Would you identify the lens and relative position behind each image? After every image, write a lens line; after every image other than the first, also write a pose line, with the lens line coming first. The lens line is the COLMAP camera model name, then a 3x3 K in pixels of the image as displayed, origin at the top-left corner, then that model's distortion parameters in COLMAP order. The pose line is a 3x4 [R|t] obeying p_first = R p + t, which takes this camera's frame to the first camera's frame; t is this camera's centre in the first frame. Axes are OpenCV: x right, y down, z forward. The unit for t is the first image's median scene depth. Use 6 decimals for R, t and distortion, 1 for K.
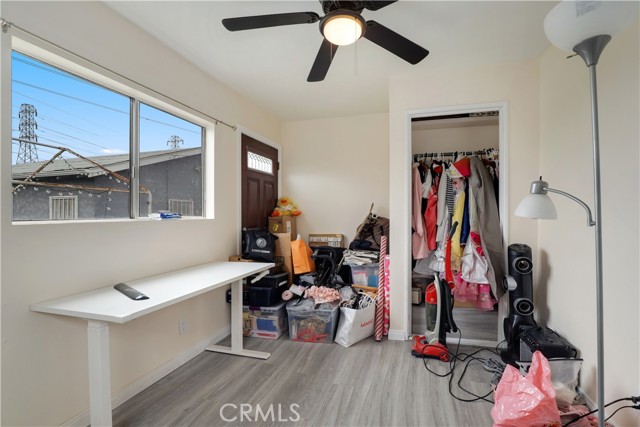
lens RADIAL K [[299.9, 0, 321.5], [0, 299.9, 210.9], [0, 0, 1]] dist [-0.025528, 0.000469]
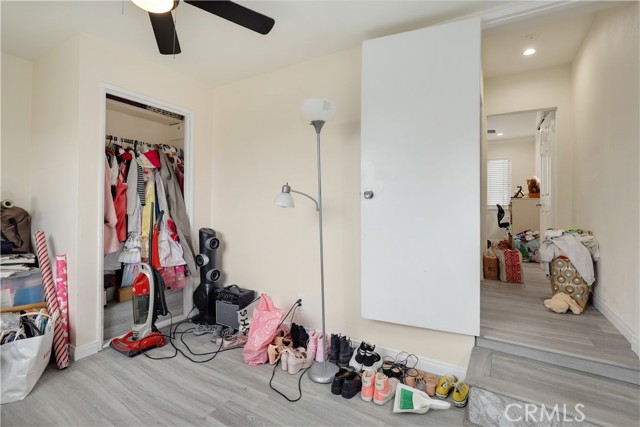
lens RADIAL K [[303.8, 0, 320.2], [0, 303.8, 191.6], [0, 0, 1]] dist [0.000232, 0.000323]
pose [[0.250966, 0.053511, 0.966516, -0.442065], [-0.023806, 0.998510, -0.049101, 0.008289], [-0.967703, -0.010686, 0.251866, 0.183845]]
